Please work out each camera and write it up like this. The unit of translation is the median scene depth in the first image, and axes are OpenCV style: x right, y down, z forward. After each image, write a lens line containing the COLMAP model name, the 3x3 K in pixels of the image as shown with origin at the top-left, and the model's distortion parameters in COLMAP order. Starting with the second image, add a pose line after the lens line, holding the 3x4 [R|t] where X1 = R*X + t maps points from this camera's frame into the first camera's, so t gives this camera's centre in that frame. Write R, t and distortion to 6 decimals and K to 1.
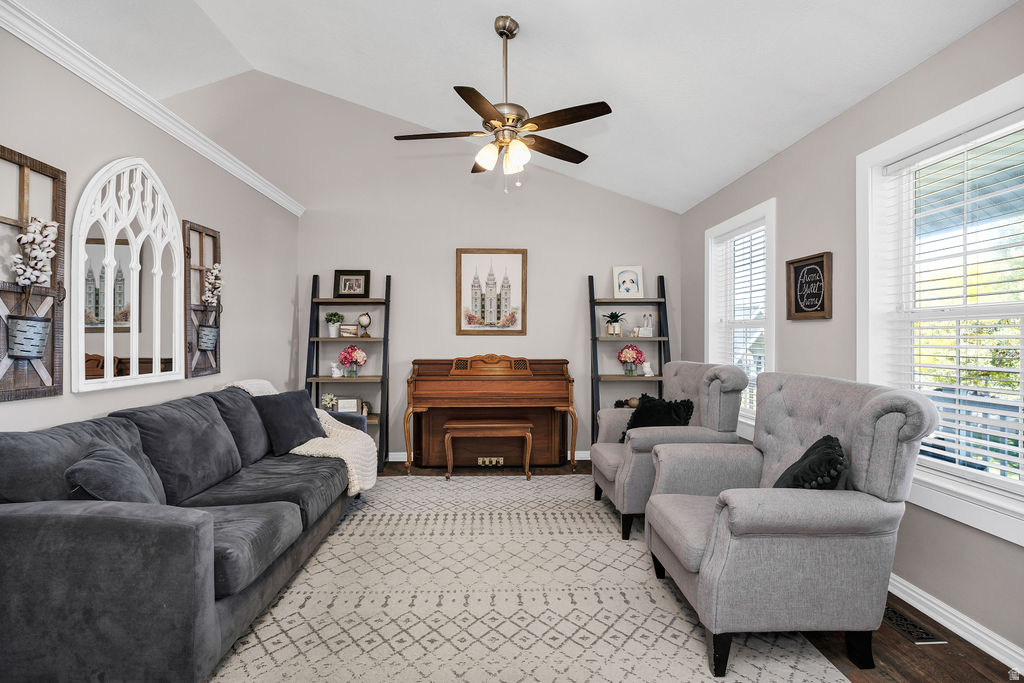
lens RADIAL K [[509.0, 0, 503.3], [0, 509.0, 341.7], [0, 0, 1]] dist [-0.004228, -0.001876]
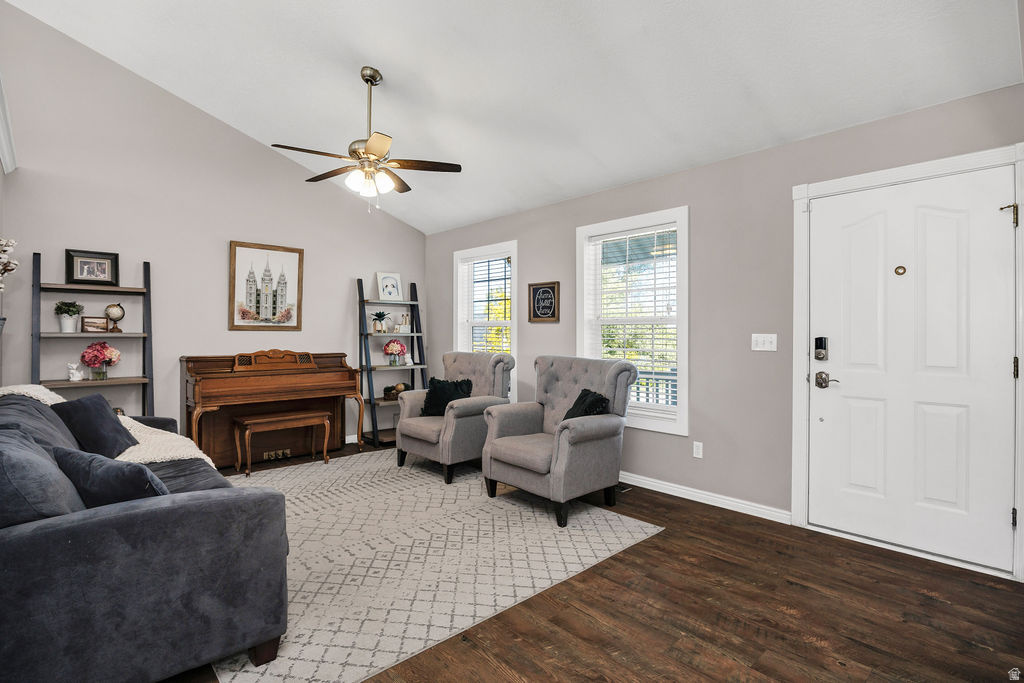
lens RADIAL K [[509.0, 0, 516.4], [0, 509.0, 335.8], [0, 0, 1]] dist [-0.004228, -0.001876]
pose [[0.742717, -0.000428, 0.669606, -0.368165], [0.002725, 0.999993, -0.002383, 0.001071], [-0.669600, 0.003595, 0.742713, -0.083516]]
